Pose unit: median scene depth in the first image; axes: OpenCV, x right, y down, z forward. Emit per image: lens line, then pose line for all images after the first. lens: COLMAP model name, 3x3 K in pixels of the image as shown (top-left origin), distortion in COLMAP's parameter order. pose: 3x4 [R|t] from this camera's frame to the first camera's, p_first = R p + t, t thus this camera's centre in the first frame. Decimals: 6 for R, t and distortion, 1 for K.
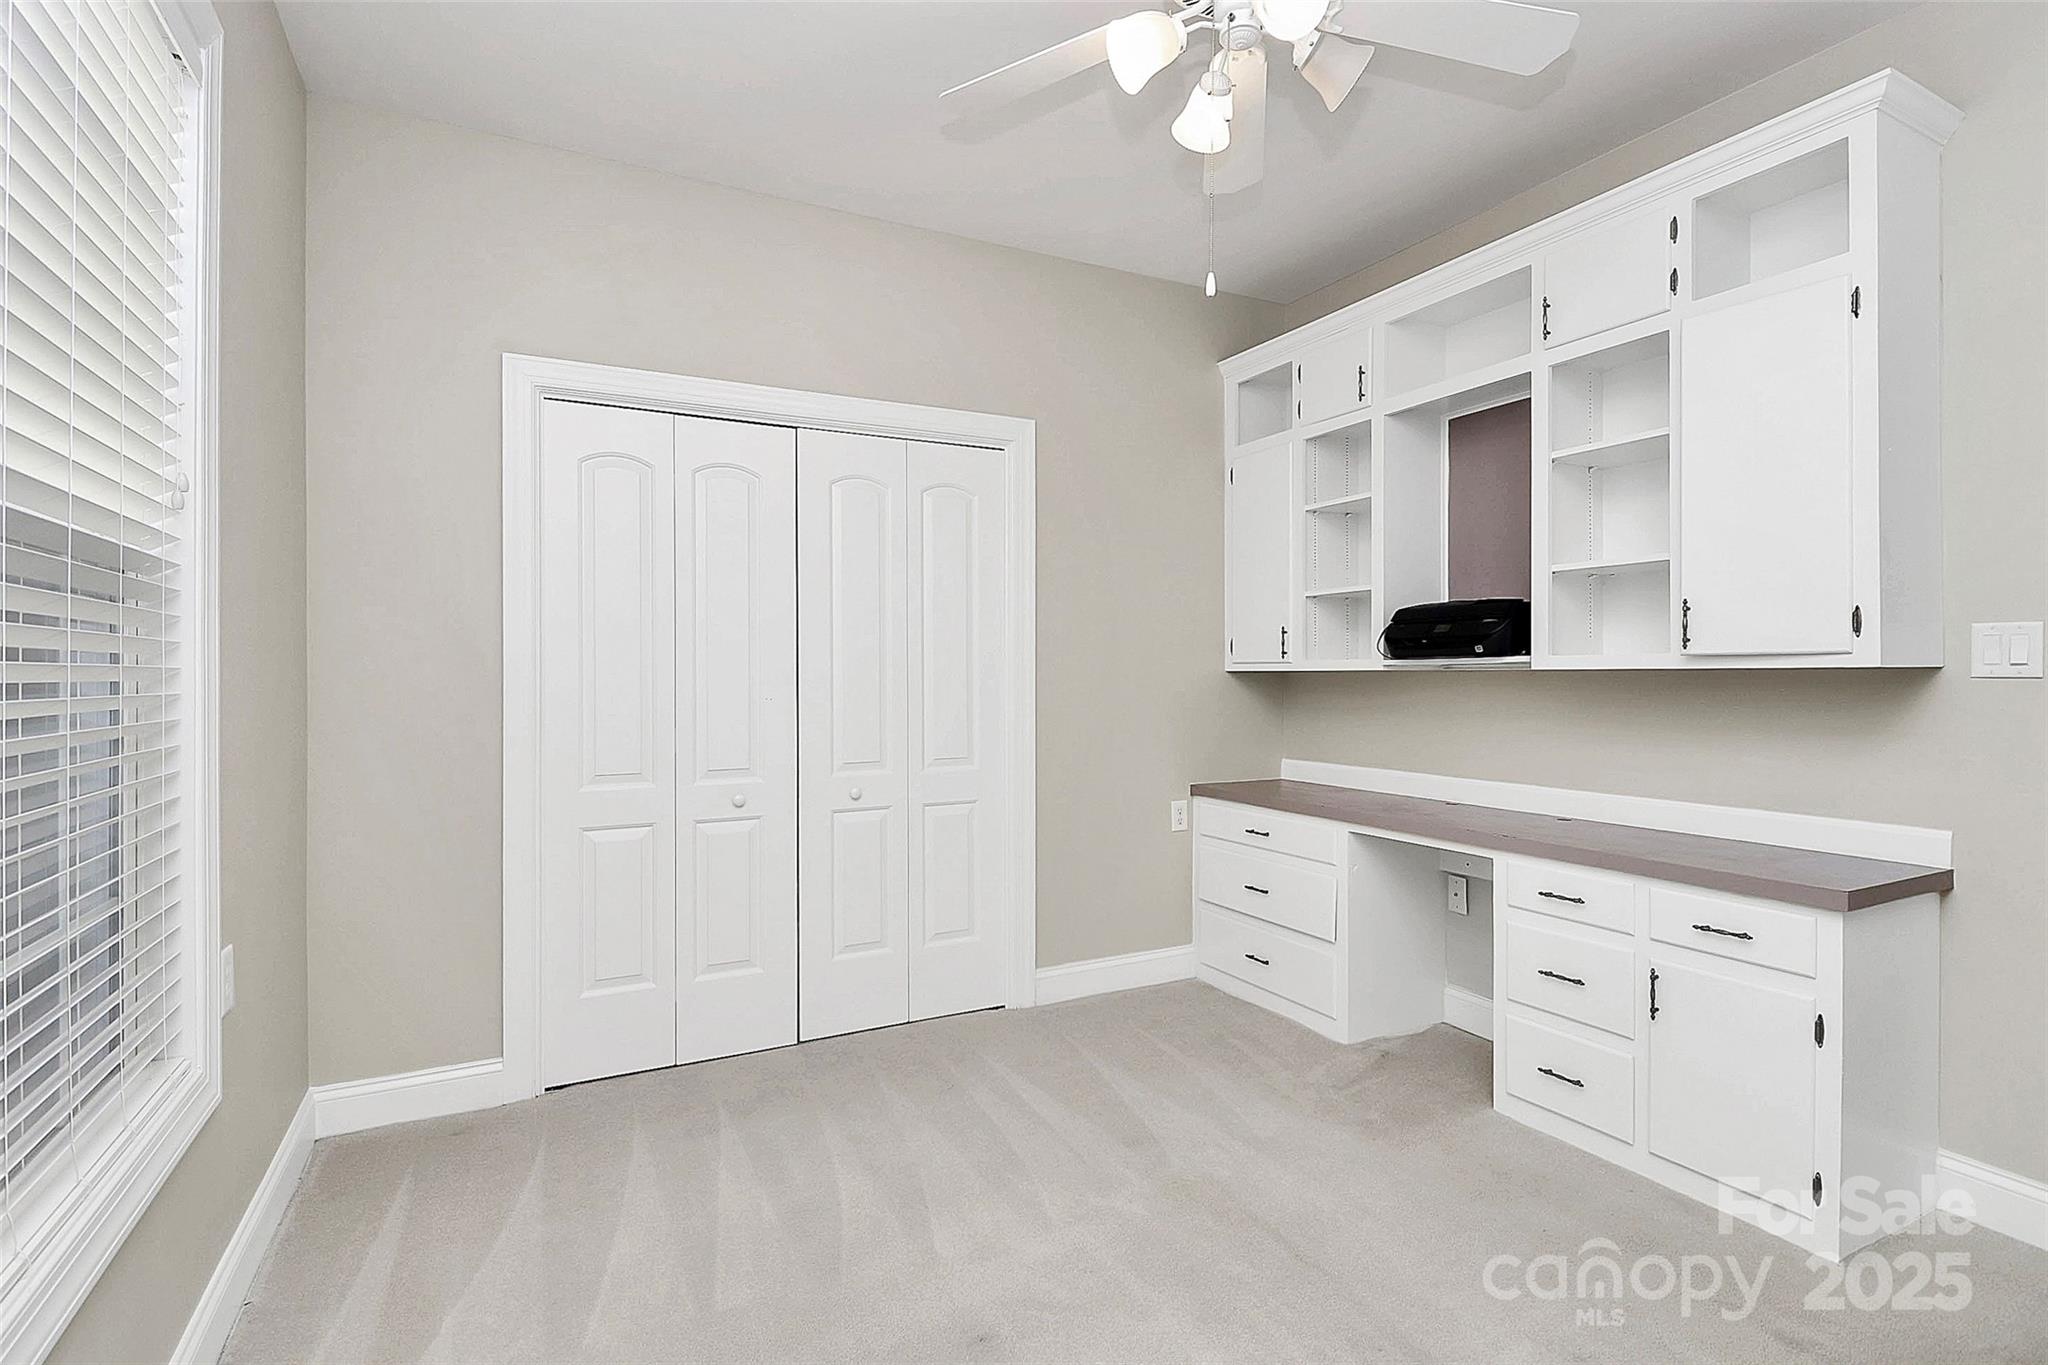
lens RADIAL K [[981.0, 0, 1018.4], [0, 981.0, 674.4], [0, 0, 1]] dist [0.000100, 0.000201]
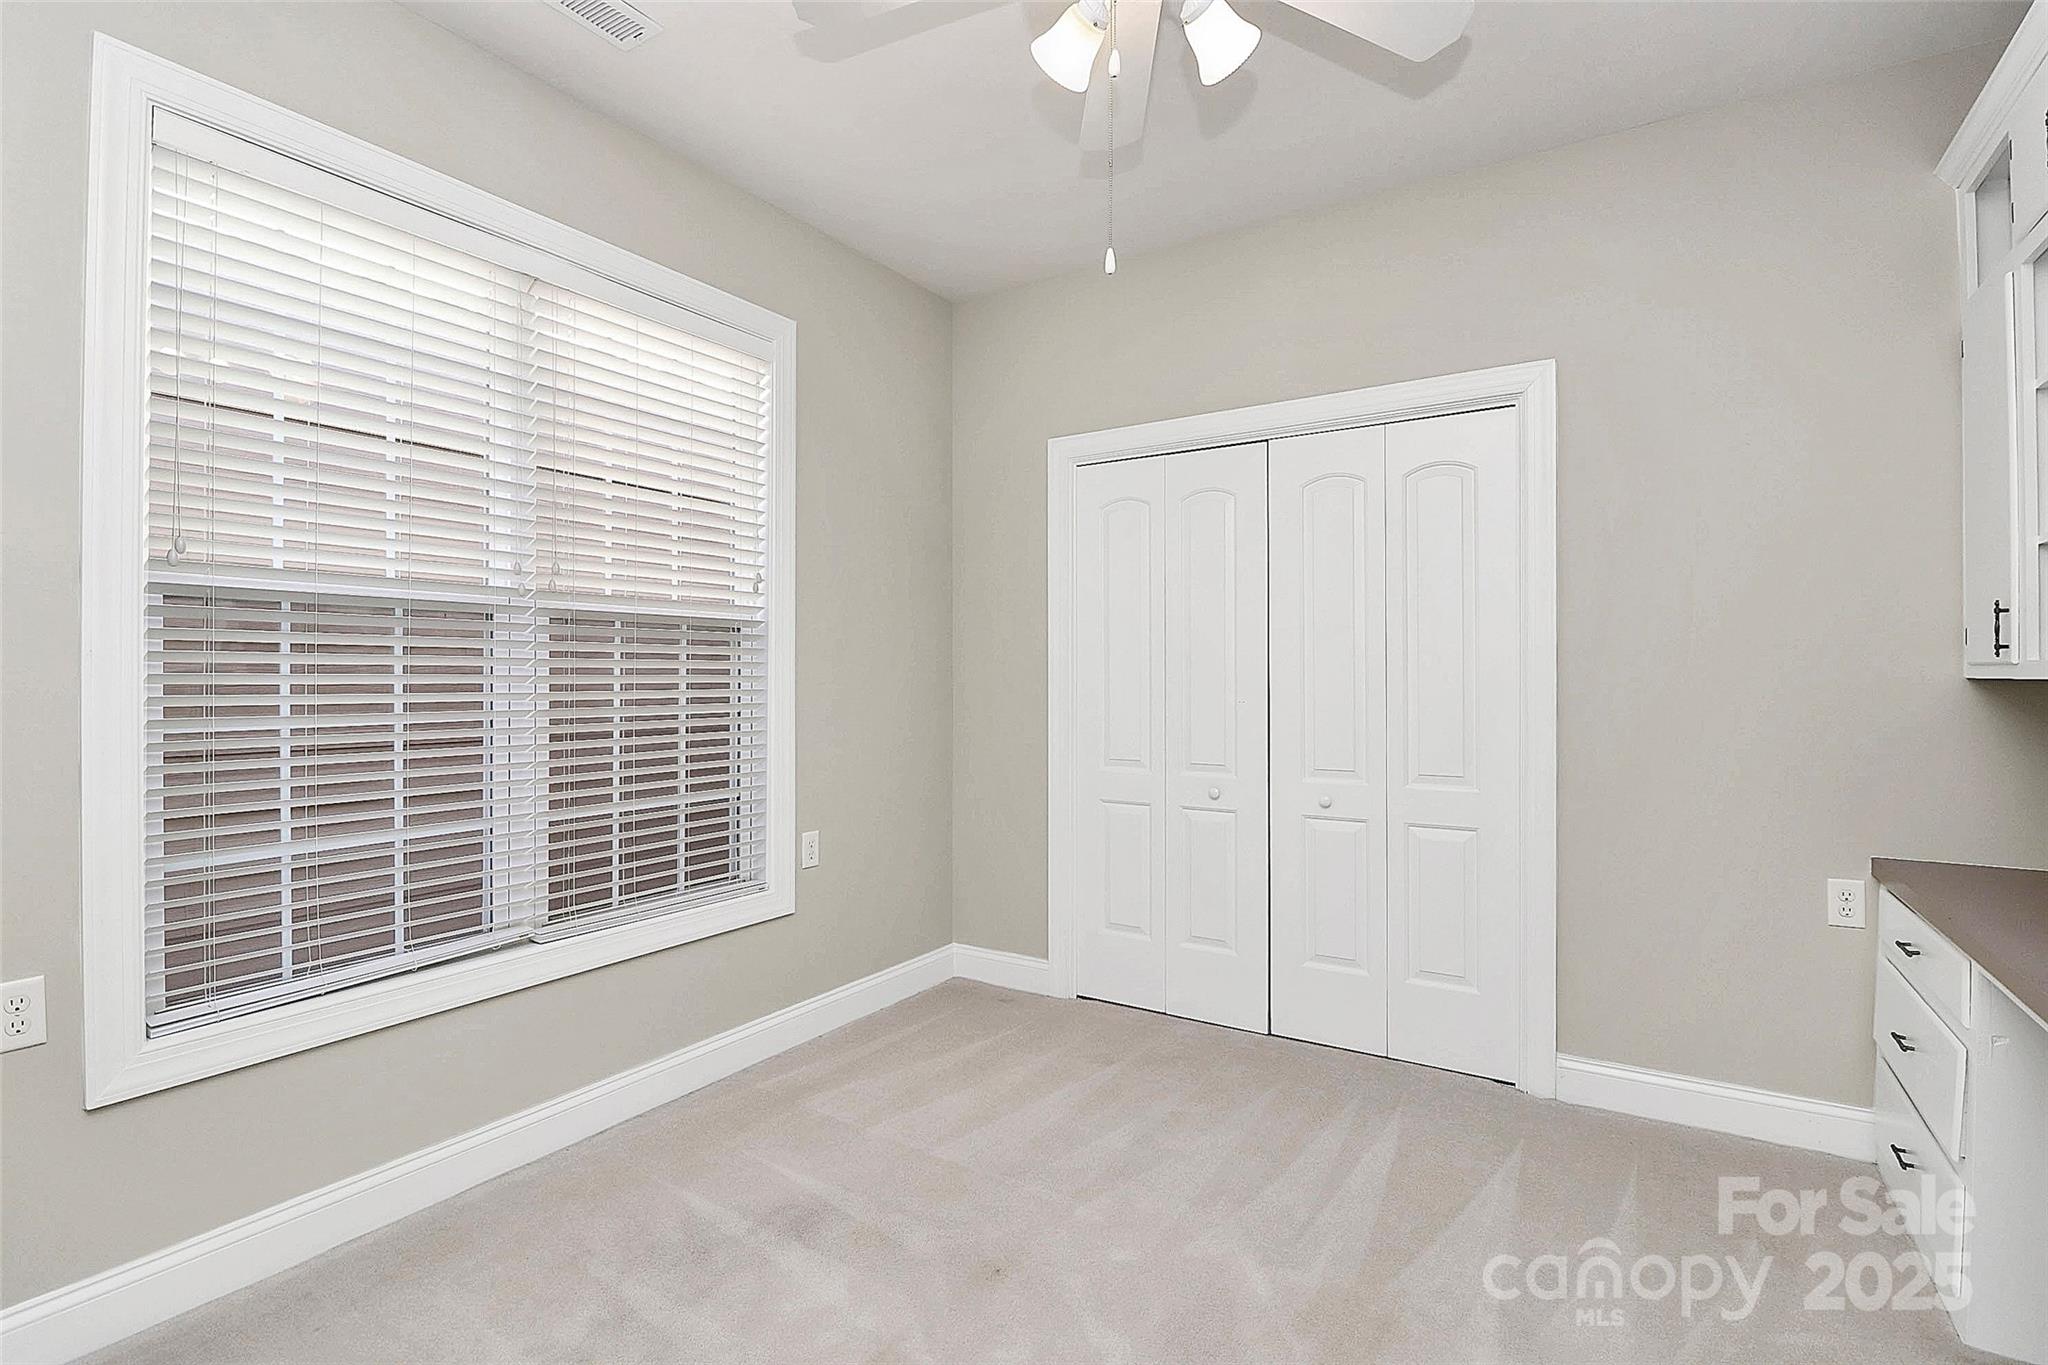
lens RADIAL K [[962.7, 0, 1024.0], [0, 962.7, 682.5], [0, 0, 1]] dist [-0.001531, -0.000137]
pose [[0.499835, 0.009442, -0.866069, 0.506908], [-0.002337, 0.999952, 0.009553, -0.005404], [0.866118, -0.002751, 0.499832, 0.258355]]
